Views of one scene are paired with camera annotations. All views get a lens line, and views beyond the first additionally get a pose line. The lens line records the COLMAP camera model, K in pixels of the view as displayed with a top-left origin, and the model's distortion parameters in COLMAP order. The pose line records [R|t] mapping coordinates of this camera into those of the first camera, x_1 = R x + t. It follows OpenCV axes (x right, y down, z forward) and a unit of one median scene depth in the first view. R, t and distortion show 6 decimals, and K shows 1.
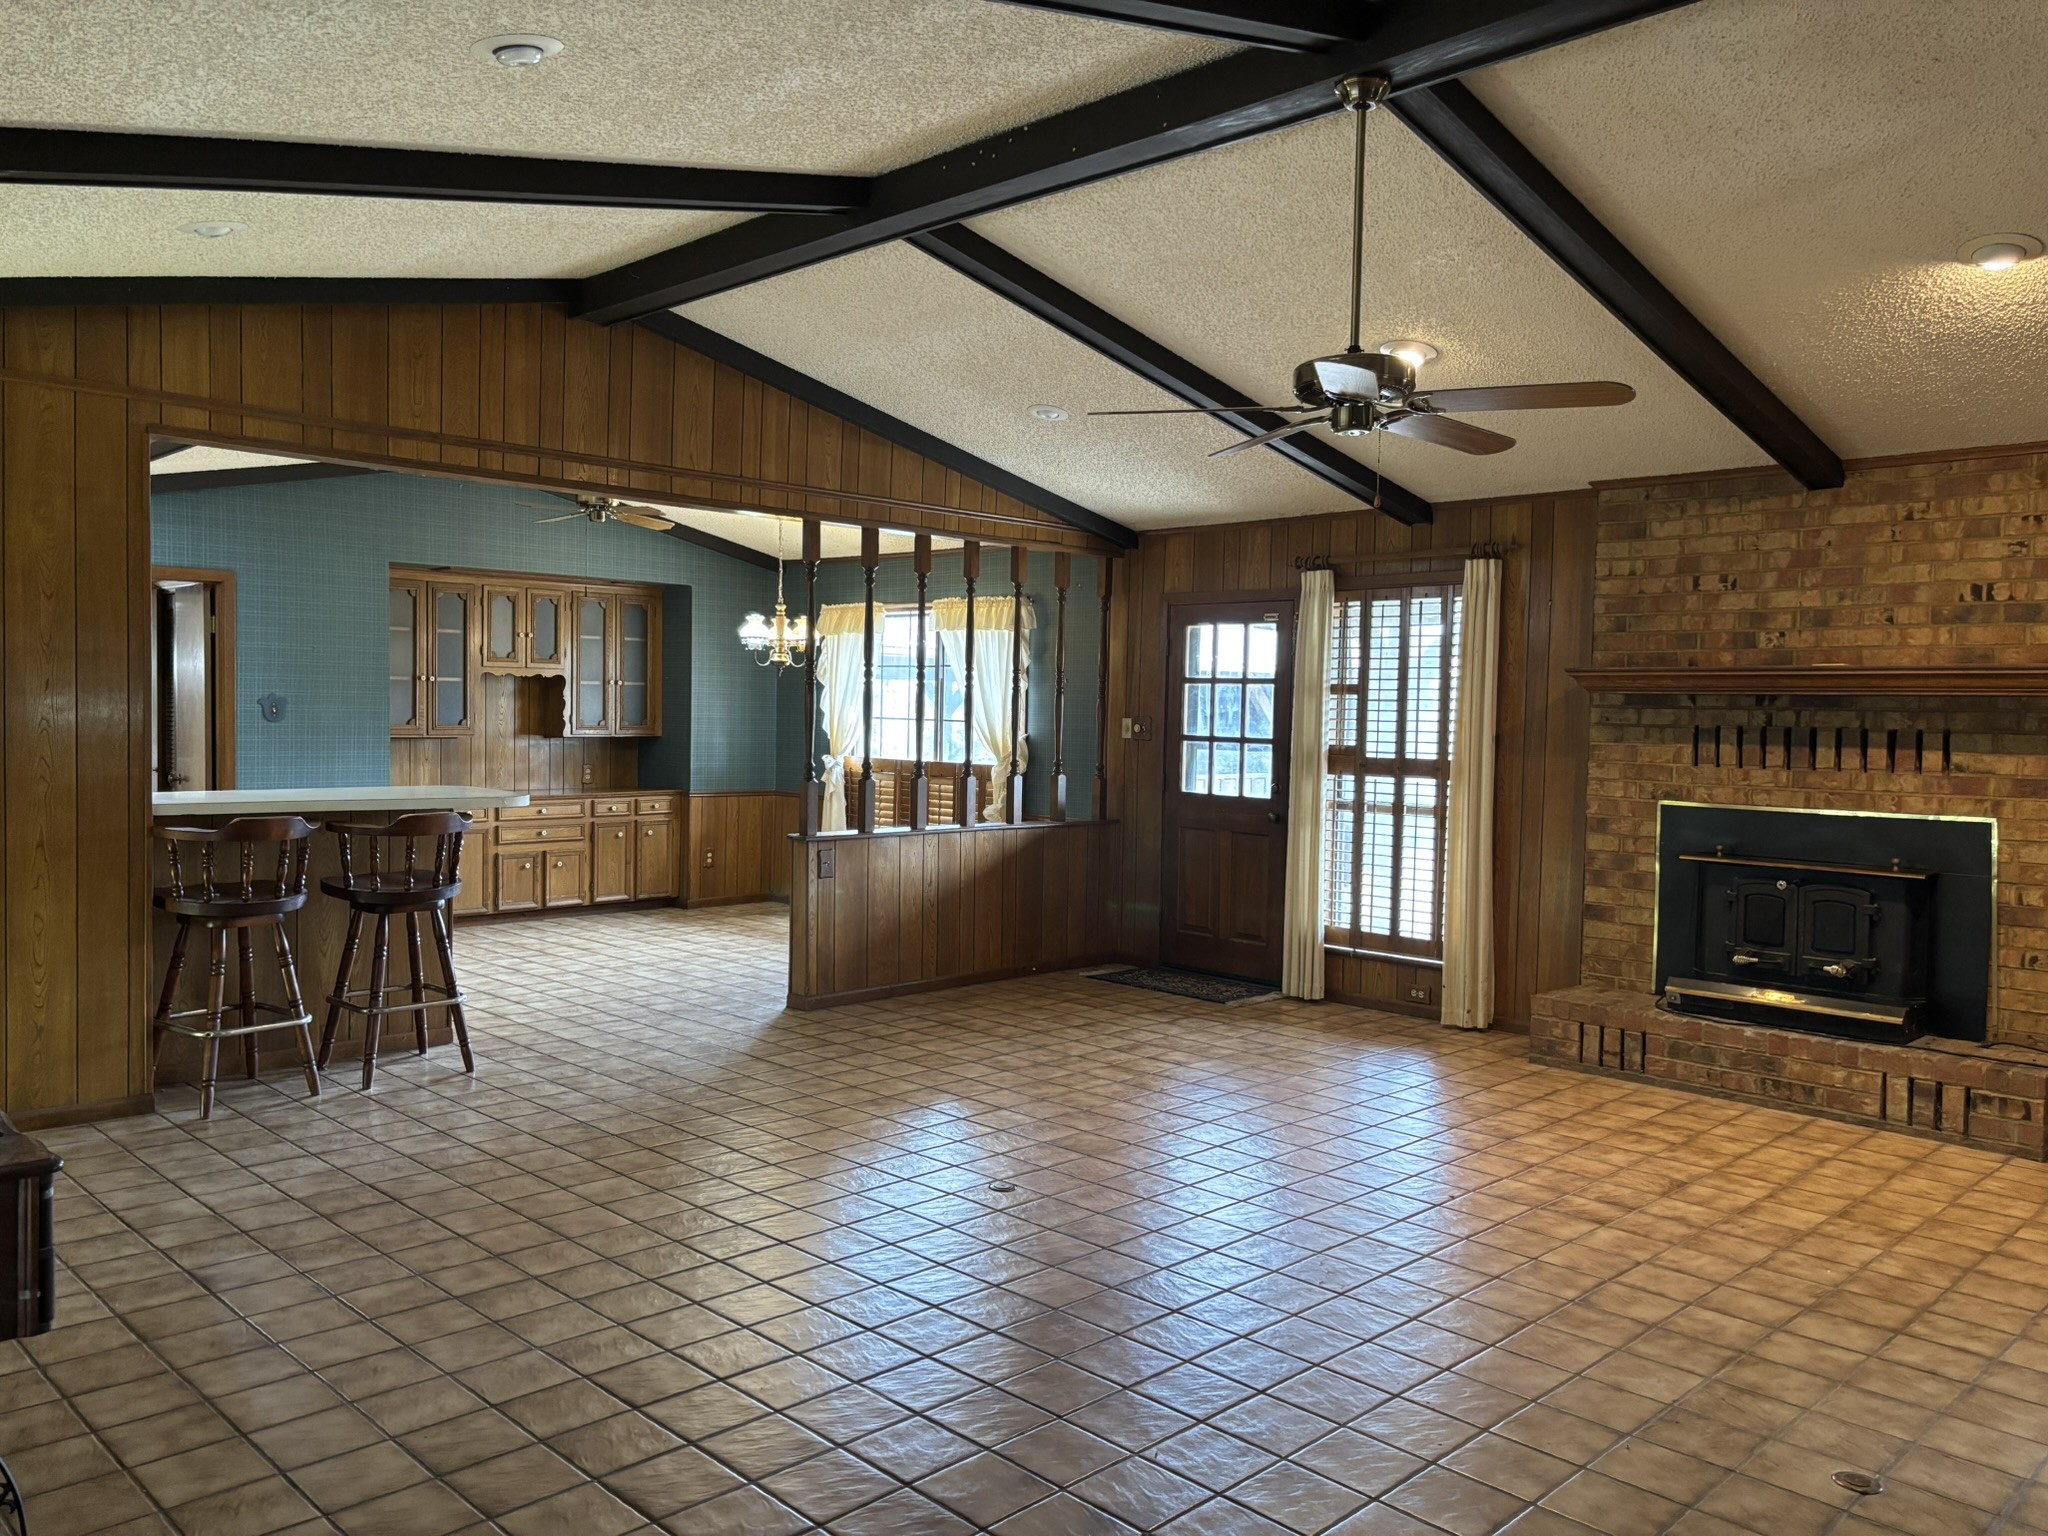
lens RADIAL K [[1555.8, 0, 1022.2], [0, 1555.8, 773.6], [0, 0, 1]] dist [0.040989, -0.042718]
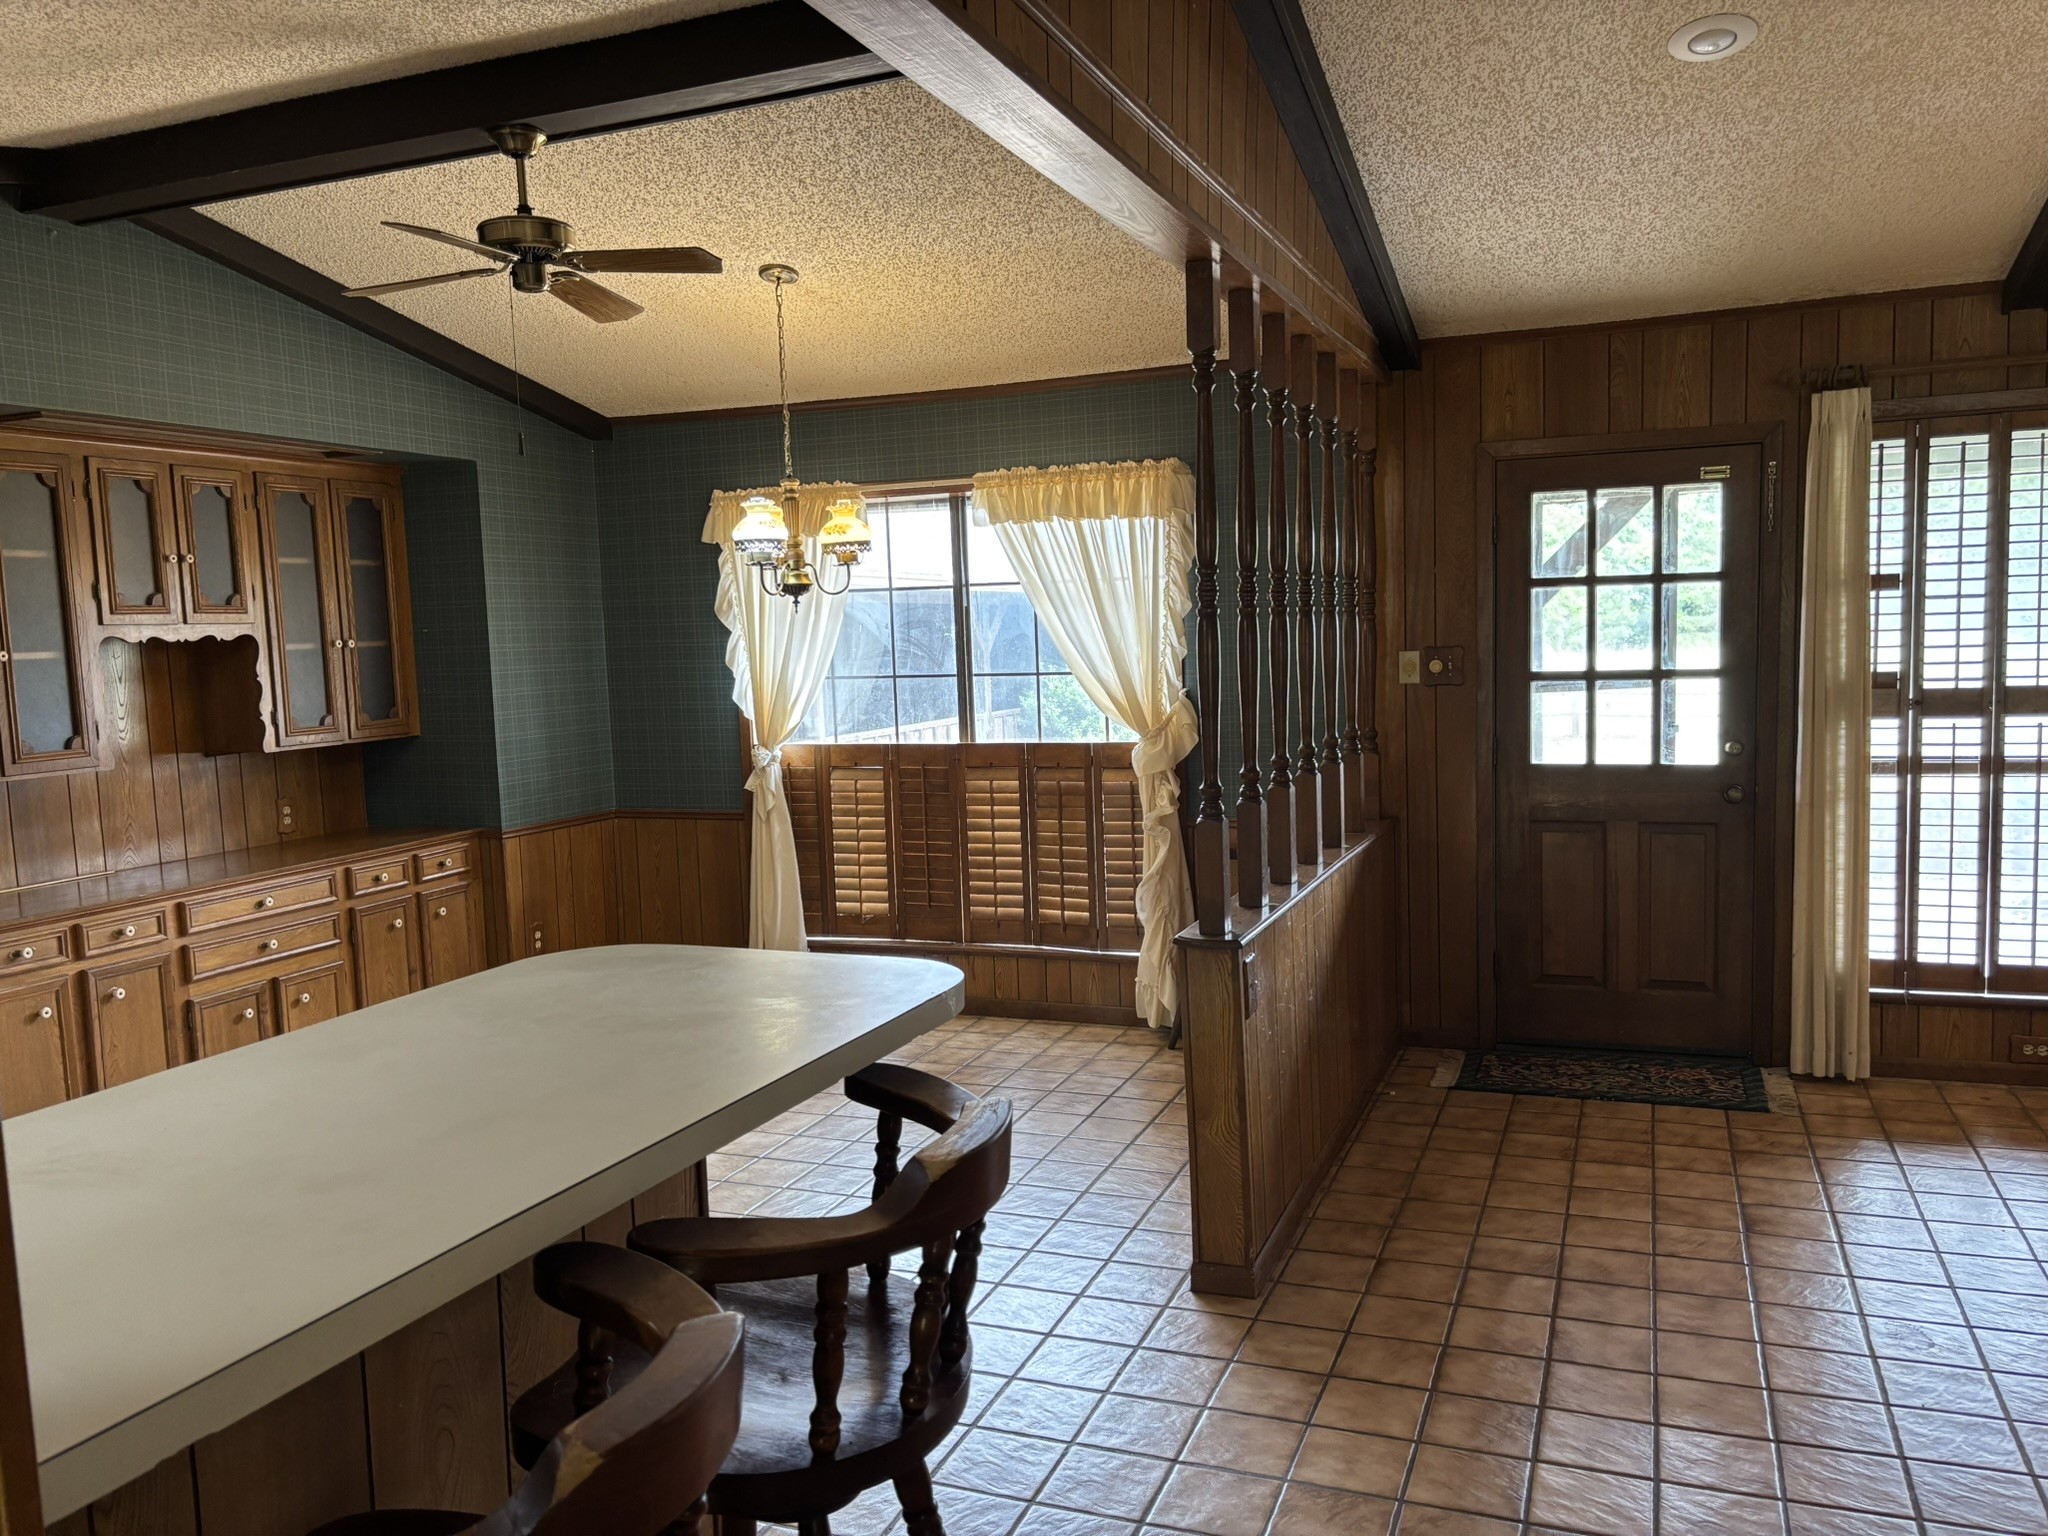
lens RADIAL K [[1555.8, 0, 1029.1], [0, 1555.8, 781.4], [0, 0, 1]] dist [0.040989, -0.042718]
pose [[0.913476, -0.091746, 0.396414, -0.283374], [0.071808, 0.995306, 0.064883, -0.031391], [-0.400506, -0.030803, 0.915776, 0.438536]]
